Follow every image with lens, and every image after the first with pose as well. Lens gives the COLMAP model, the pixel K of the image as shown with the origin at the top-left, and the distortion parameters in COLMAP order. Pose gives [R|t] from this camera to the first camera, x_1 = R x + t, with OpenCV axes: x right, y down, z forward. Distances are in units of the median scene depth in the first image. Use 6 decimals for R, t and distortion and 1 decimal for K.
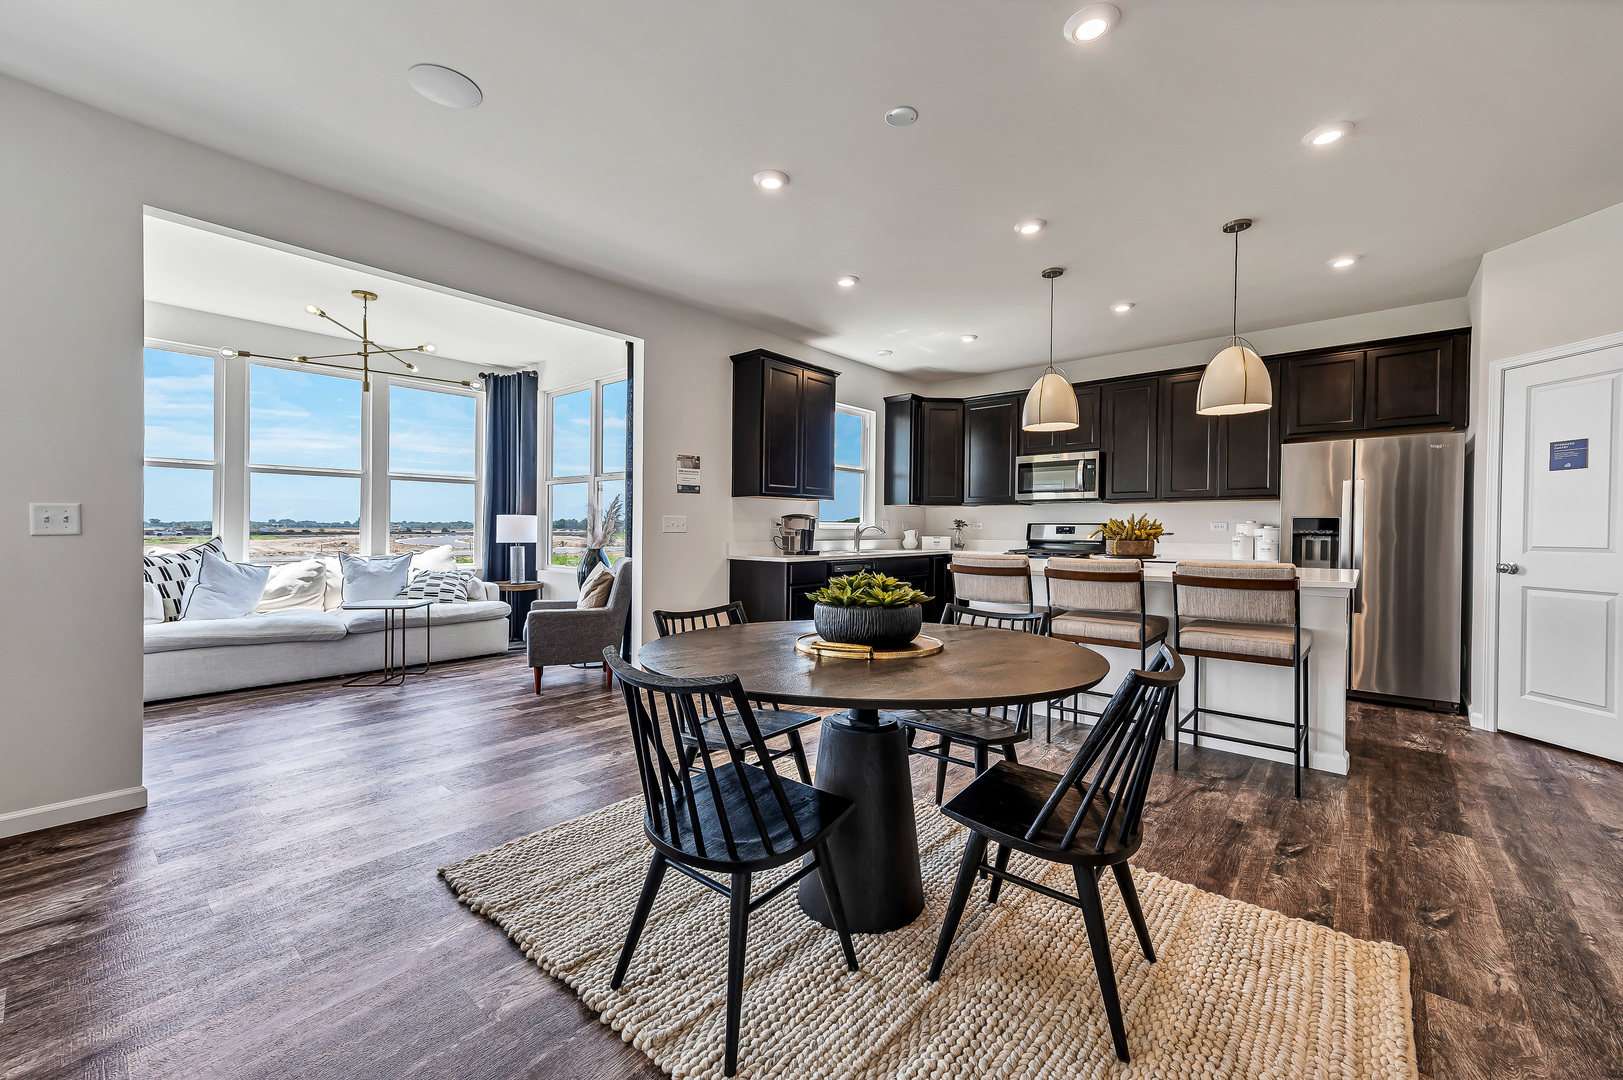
lens RADIAL K [[654.2, 0, 813.4], [0, 654.2, 509.2], [0, 0, 1]] dist [0.015209, 0.000039]
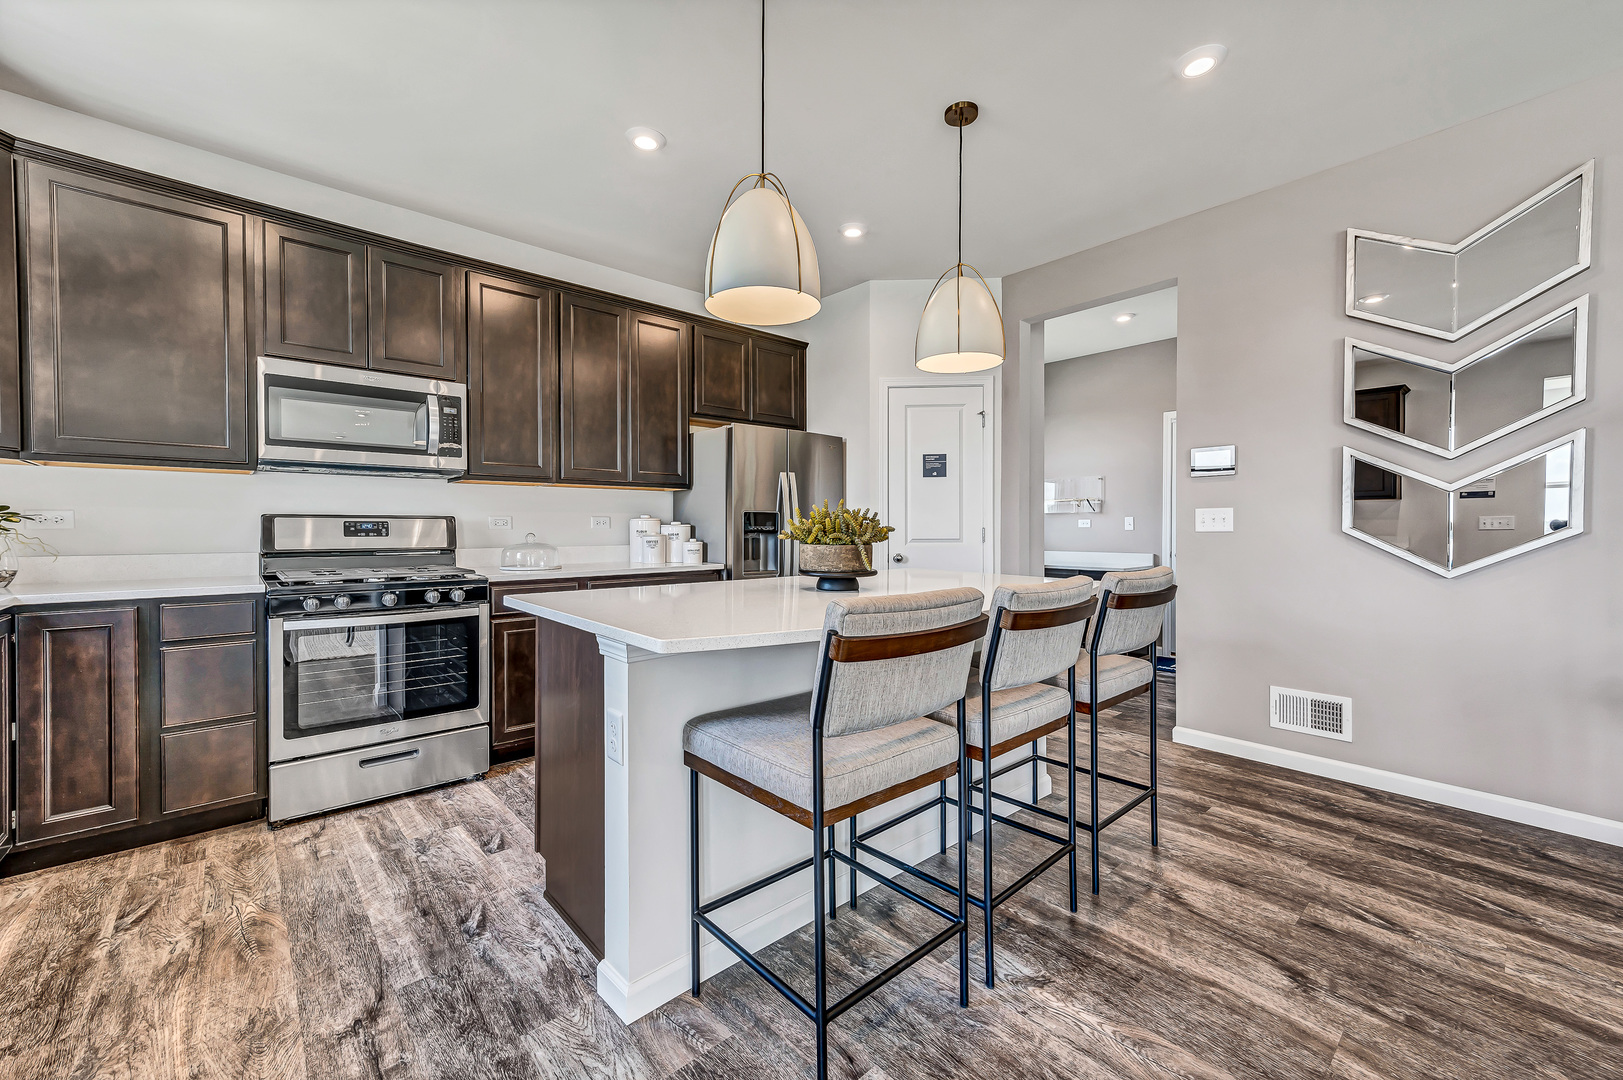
lens RADIAL K [[645.7, 0, 836.0], [0, 645.7, 537.6], [0, 0, 1]] dist [0.016412, 0.000189]
pose [[0.144462, -0.020768, 0.989292, -0.109570], [-0.026305, 0.999346, 0.024820, 0.031372], [-0.989161, -0.029609, 0.143822, 1.082749]]
